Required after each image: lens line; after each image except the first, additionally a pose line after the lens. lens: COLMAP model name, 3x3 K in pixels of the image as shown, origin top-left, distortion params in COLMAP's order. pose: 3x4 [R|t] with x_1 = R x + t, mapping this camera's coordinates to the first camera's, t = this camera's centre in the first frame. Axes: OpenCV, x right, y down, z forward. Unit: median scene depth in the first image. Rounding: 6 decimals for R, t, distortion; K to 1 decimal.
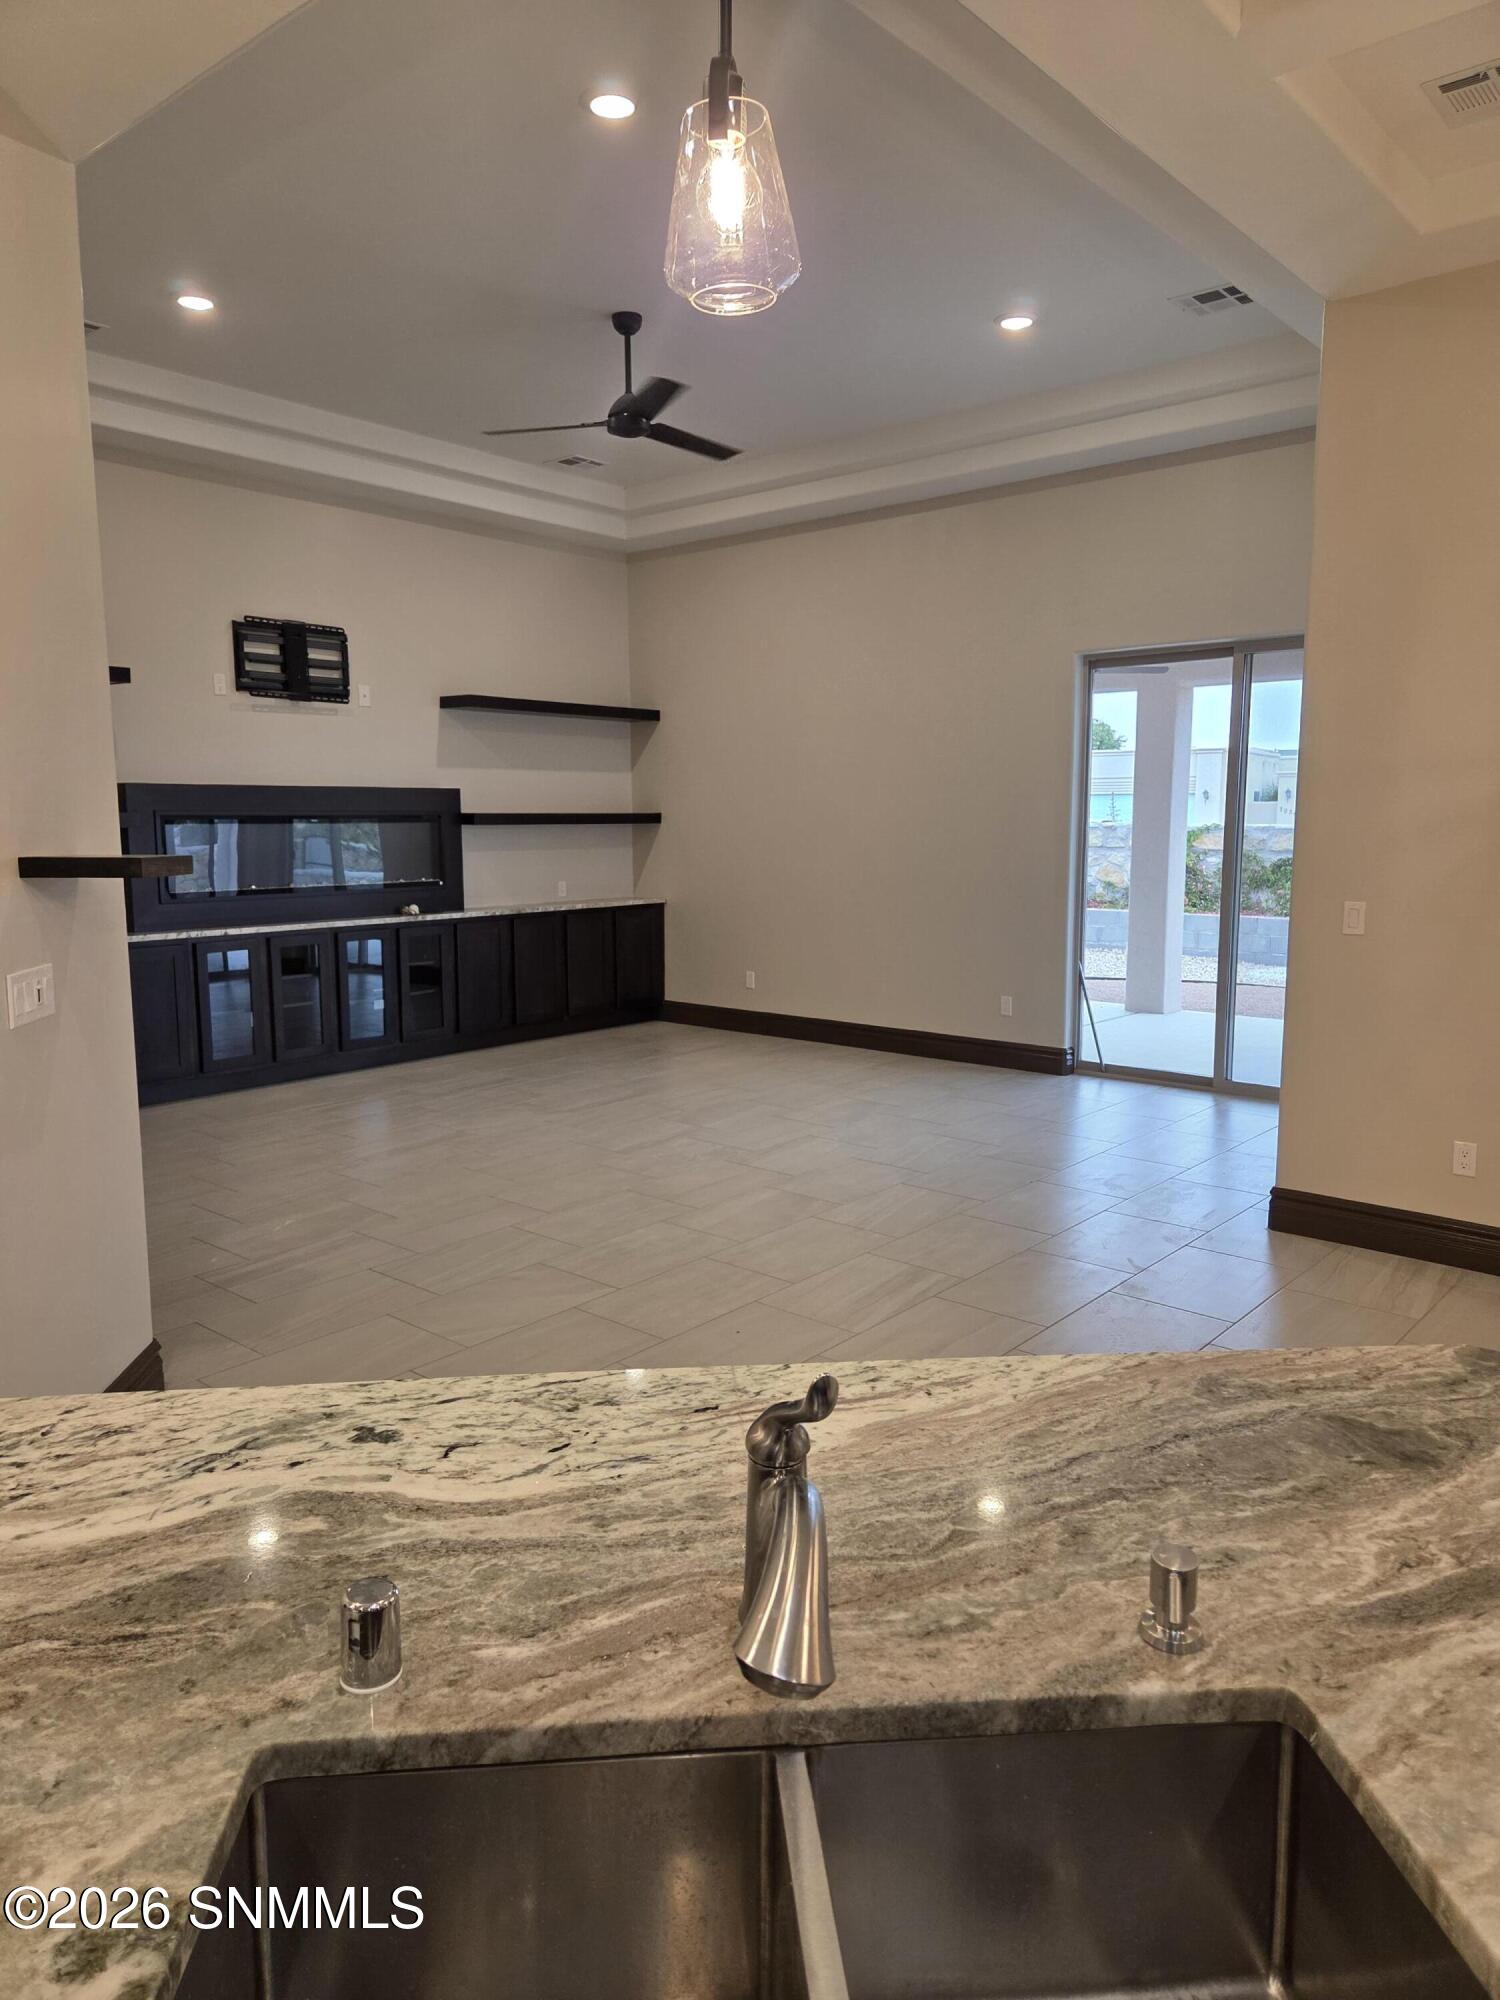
lens RADIAL K [[1332.9, 0, 724.1], [0, 1332.9, 1000.3], [0, 0, 1]] dist [0.086028, -0.038569]
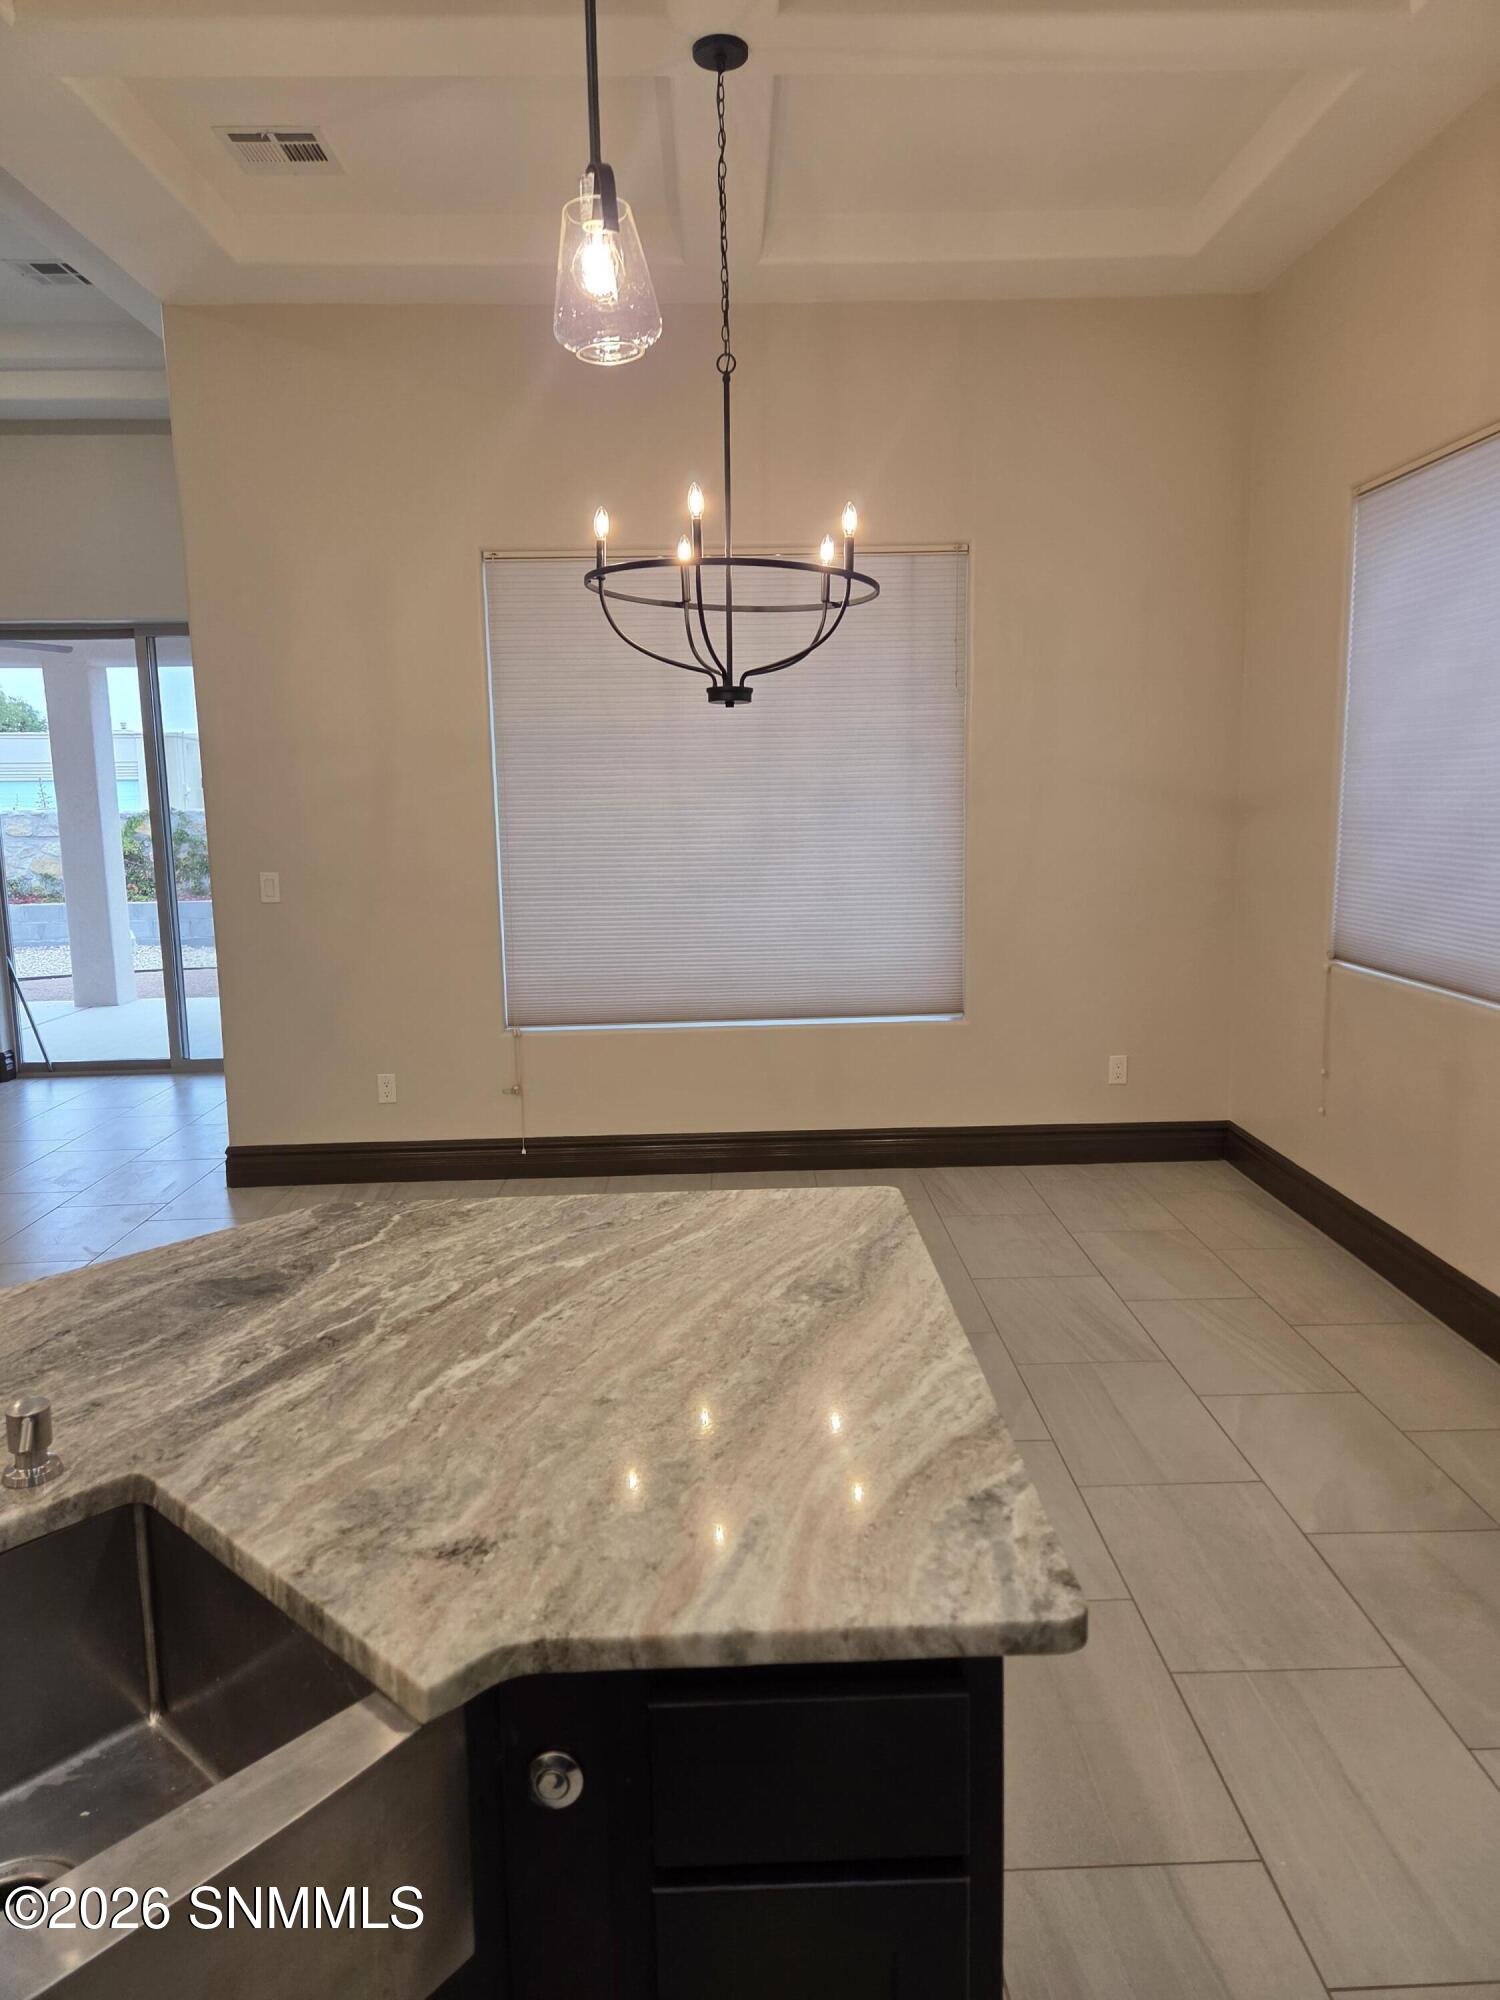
lens RADIAL K [[1335.9, 0, 754.7], [0, 1335.9, 983.5], [0, 0, 1]] dist [0.055947, -0.030214]
pose [[0.725082, -0.114199, 0.679128, 0.027774], [0.115247, 0.992370, 0.043827, 0.055267], [-0.678951, 0.046489, 0.732710, -0.207370]]
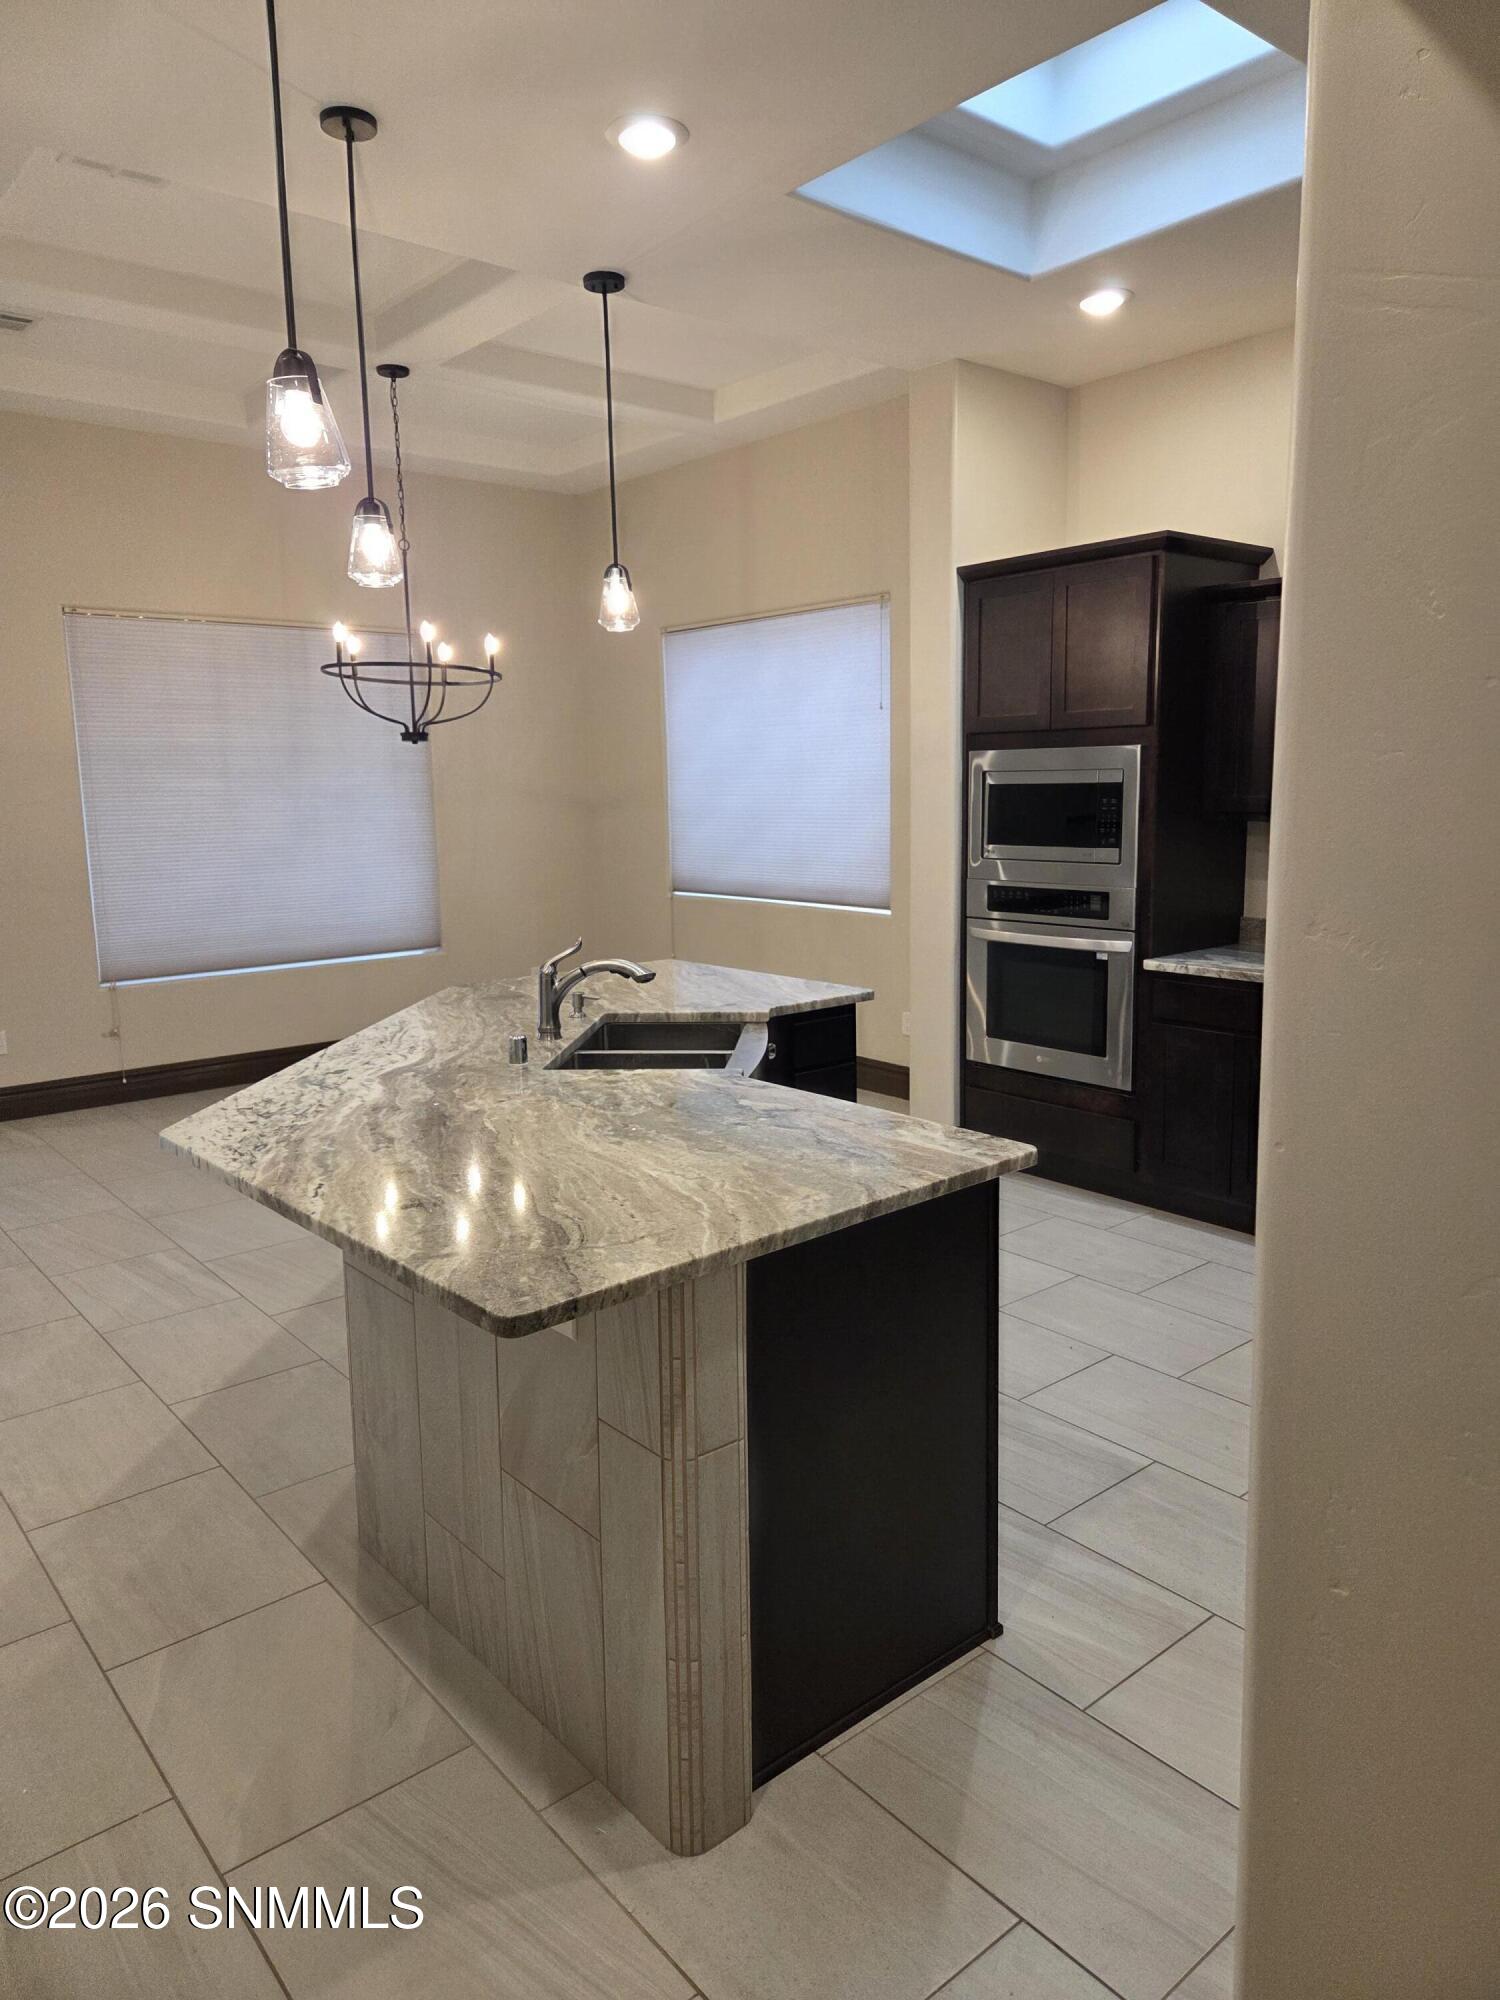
lens RADIAL K [[1340.9, 0, 771.9], [0, 1340.9, 979.2], [0, 0, 1]] dist [0.061131, -0.043088]
pose [[0.129092, -0.148316, 0.980478, -2.918626], [0.158059, 0.979188, 0.127310, -0.001316], [-0.978955, 0.138539, 0.149848, 0.053956]]
